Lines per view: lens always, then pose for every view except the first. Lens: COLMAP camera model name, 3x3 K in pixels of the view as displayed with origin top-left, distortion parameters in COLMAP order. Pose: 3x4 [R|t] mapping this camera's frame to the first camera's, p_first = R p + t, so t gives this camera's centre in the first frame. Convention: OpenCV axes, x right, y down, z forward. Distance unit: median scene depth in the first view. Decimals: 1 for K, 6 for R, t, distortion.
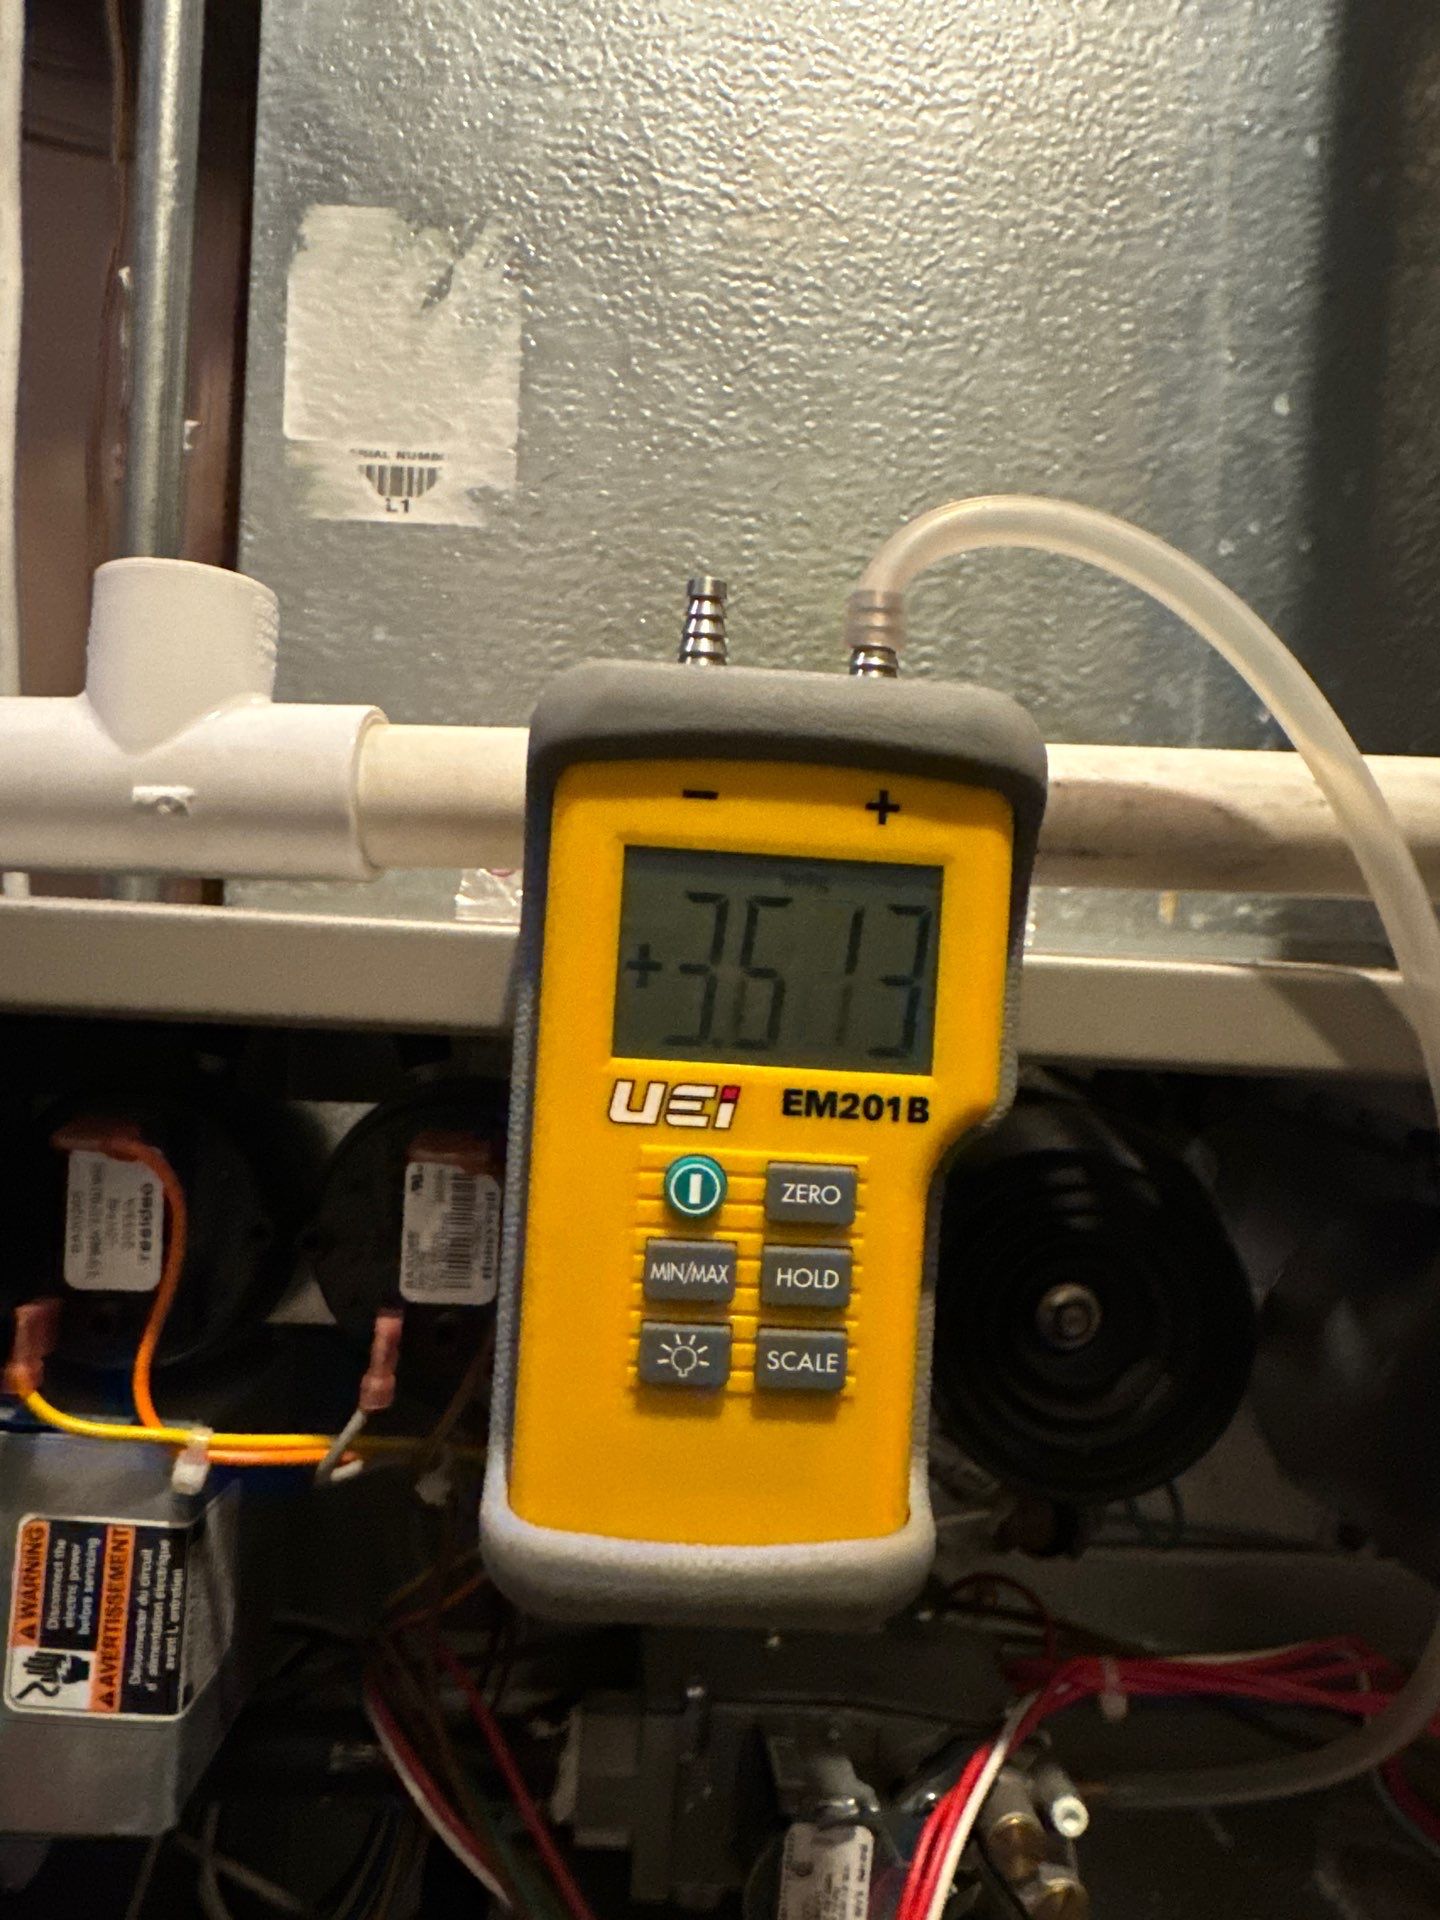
lens RADIAL K [[1334.7, 0, 751.6], [0, 1334.7, 958.0], [0, 0, 1]] dist [-0.004049, 0.004262]
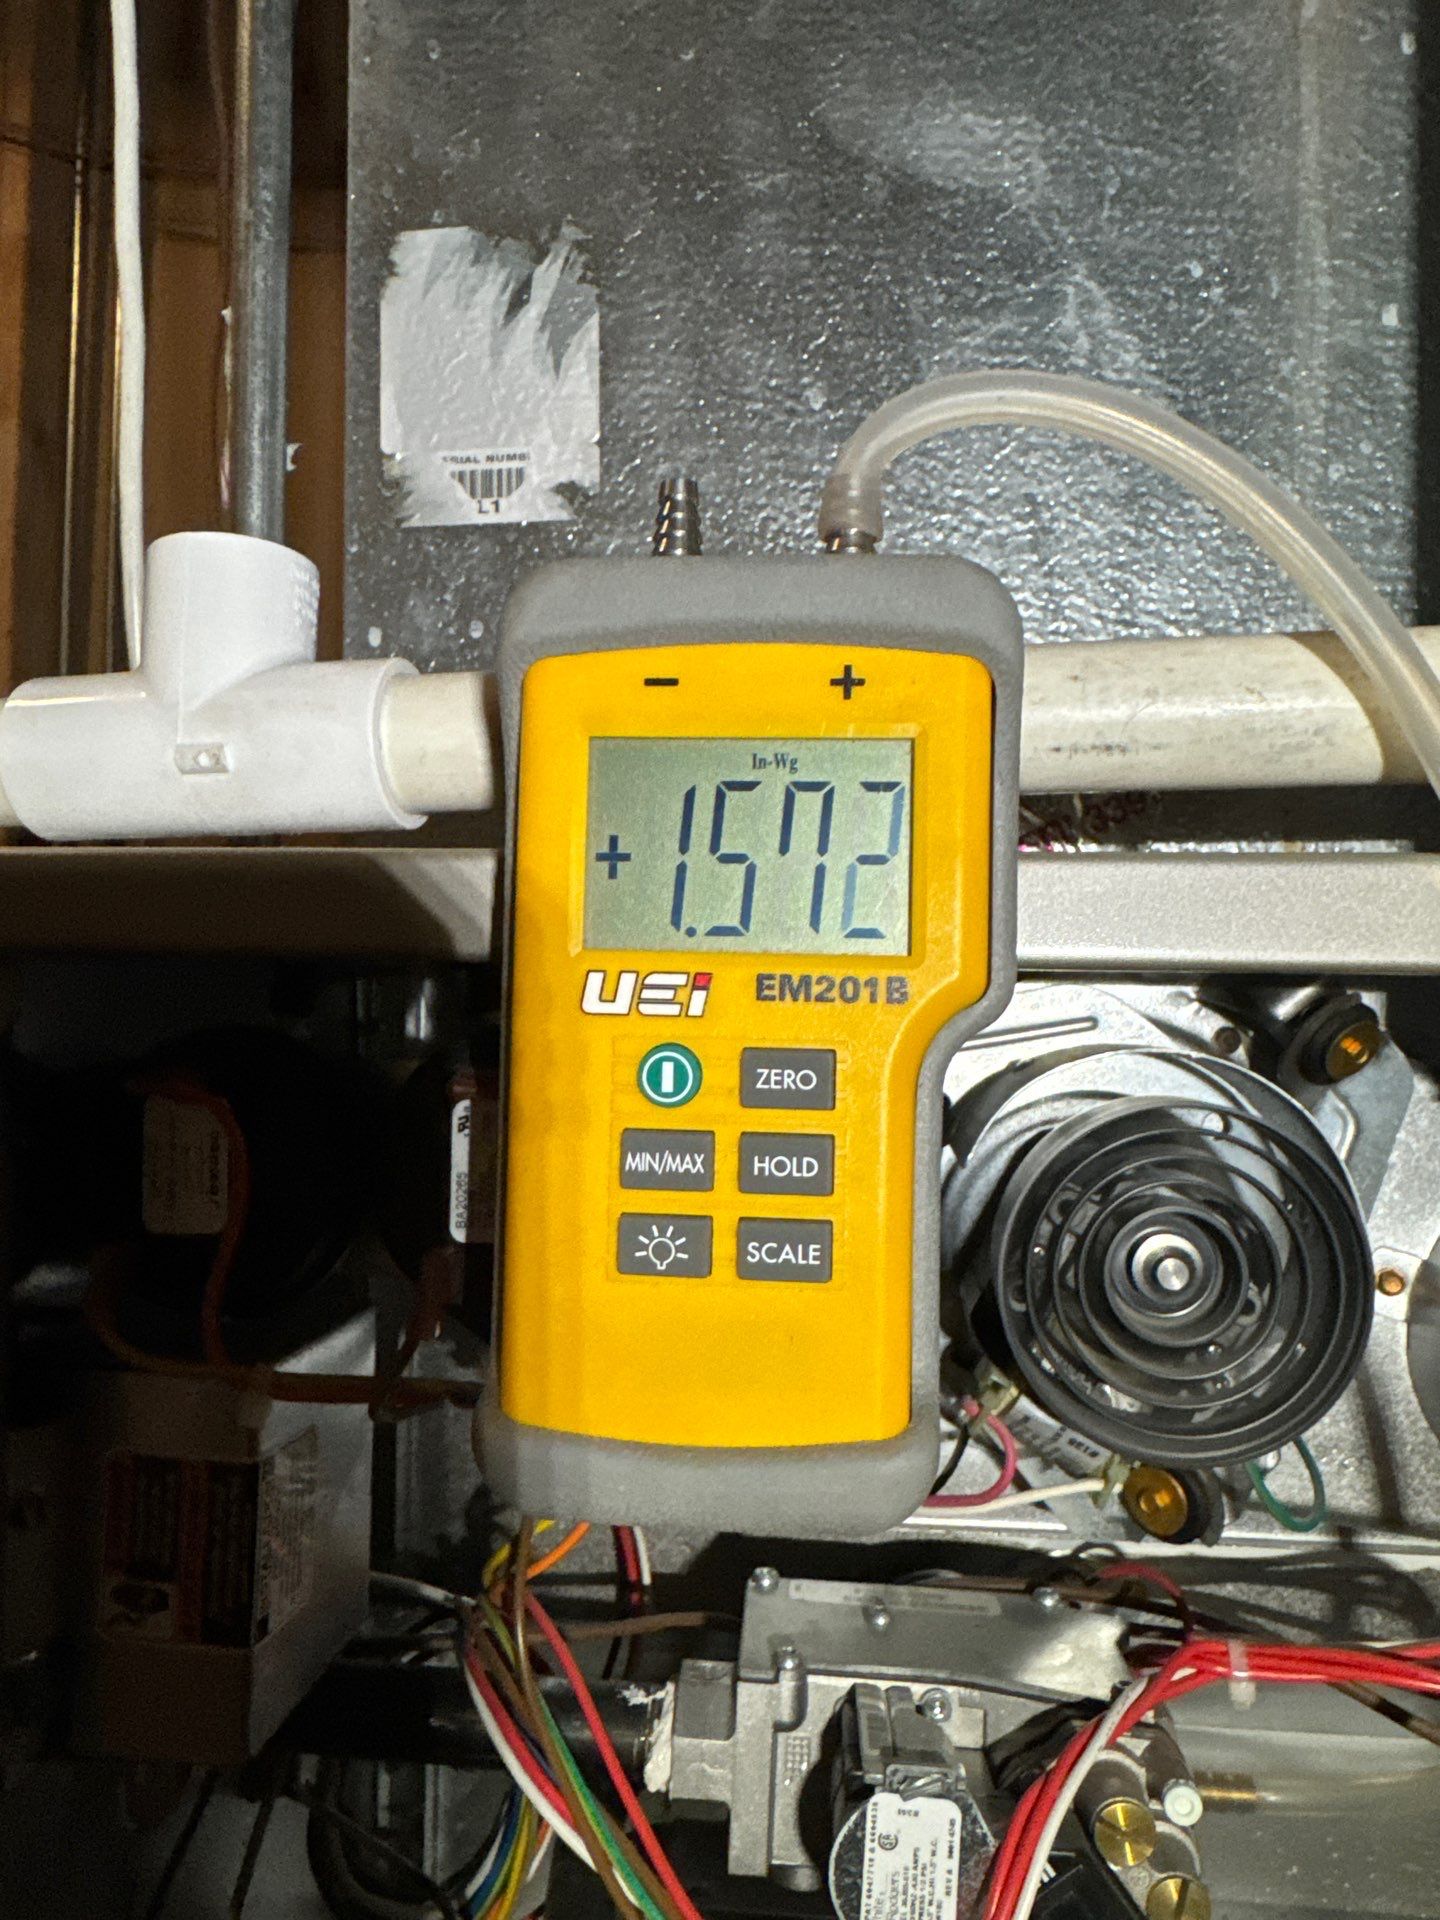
lens RADIAL K [[1334.5, 0, 718.2], [0, 1334.5, 922.6], [0, 0, 1]] dist [0.000003, 0.002122]
pose [[0.989338, -0.044802, -0.138574, 0.087681], [0.040026, 0.998511, -0.037069, 0.062999], [0.140029, 0.031127, 0.989658, 0.019617]]
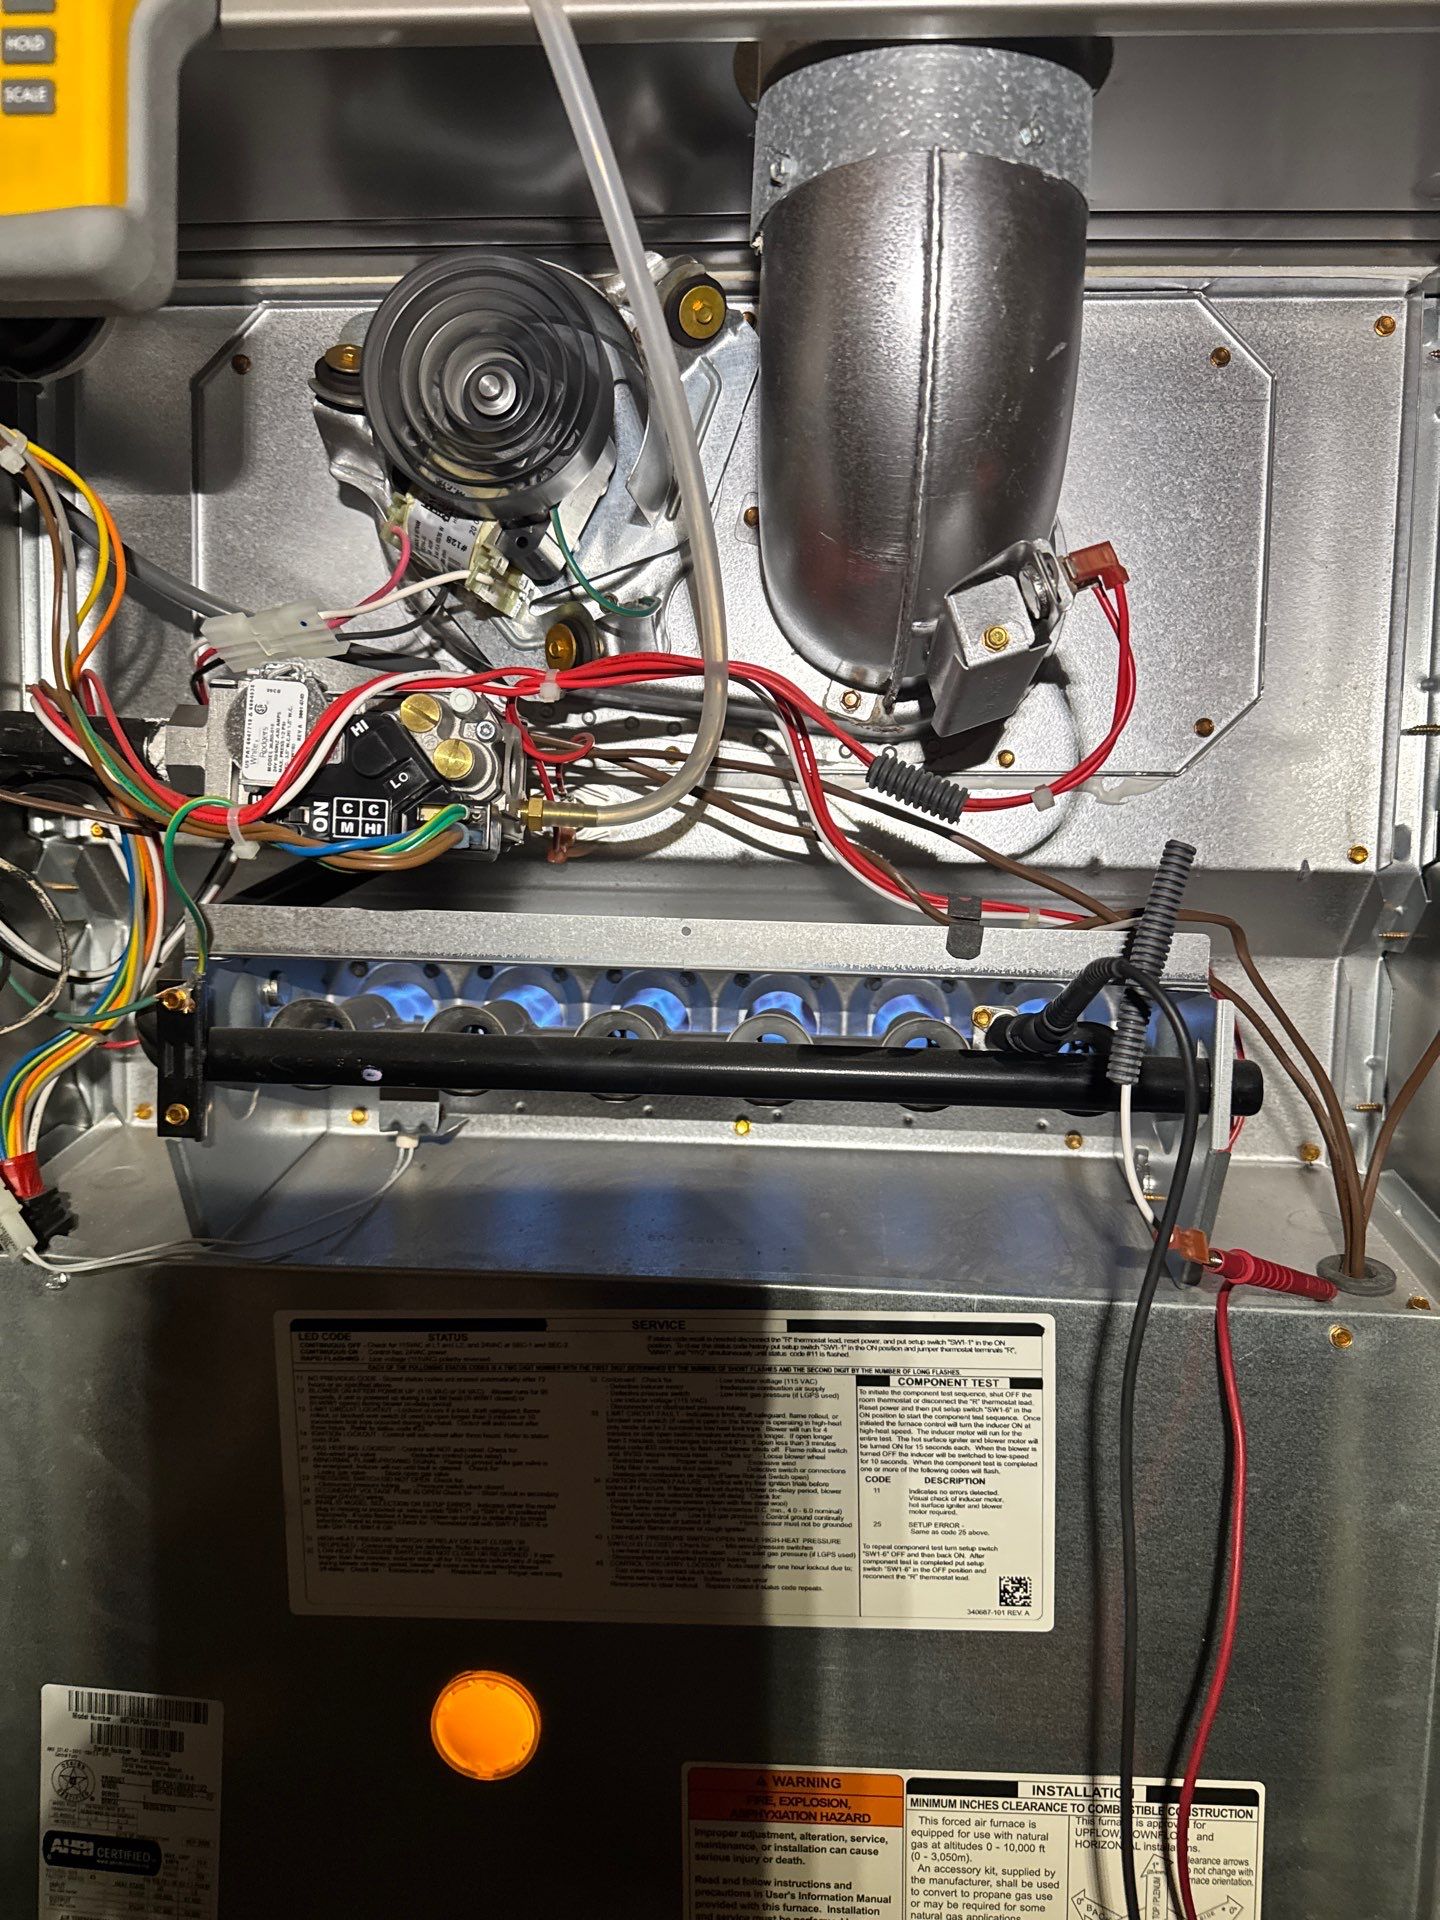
lens RADIAL K [[1334.7, 0, 751.6], [0, 1334.7, 958.0], [0, 0, 1]] dist [-0.004049, 0.004262]
pose [[0.992510, -0.041047, -0.115064, 0.800217], [0.045633, 0.998254, 0.037508, 1.007439], [0.113324, -0.042478, 0.992650, -0.451955]]
